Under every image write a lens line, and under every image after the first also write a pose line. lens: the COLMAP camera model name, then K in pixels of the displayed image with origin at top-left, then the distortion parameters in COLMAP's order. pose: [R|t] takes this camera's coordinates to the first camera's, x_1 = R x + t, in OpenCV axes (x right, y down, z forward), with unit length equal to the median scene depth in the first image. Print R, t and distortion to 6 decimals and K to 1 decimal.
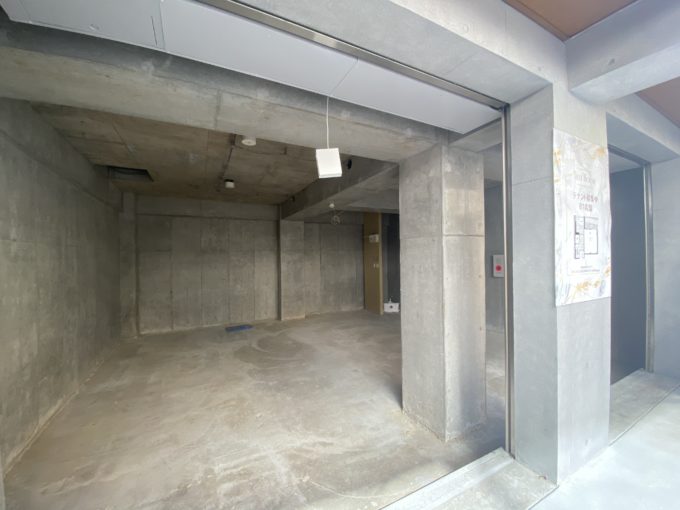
lens RADIAL K [[278.5, 0, 340.0], [0, 278.5, 255.0], [0, 0, 1]] dist [-0.012524, -0.000364]
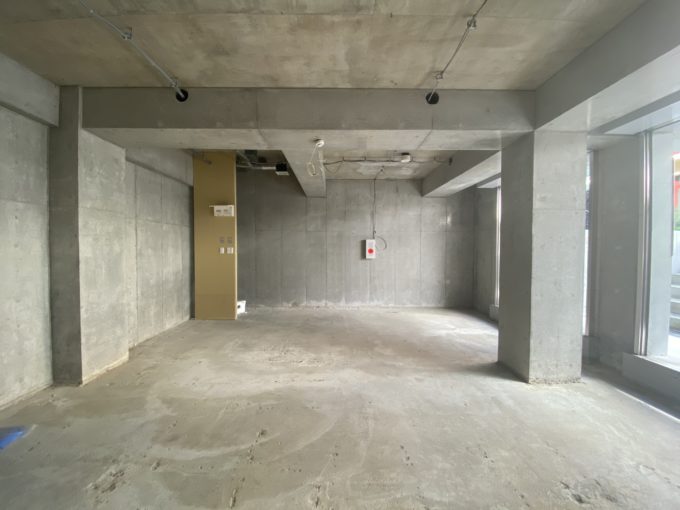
lens RADIAL K [[278.5, 0, 340.0], [0, 278.5, 255.0], [0, 0, 1]] dist [-0.012524, -0.000364]
pose [[0.439576, -0.003977, 0.898197, -0.436687], [-0.012604, 0.999864, 0.010596, 0.045672], [-0.898117, -0.015978, 0.439466, 0.534286]]
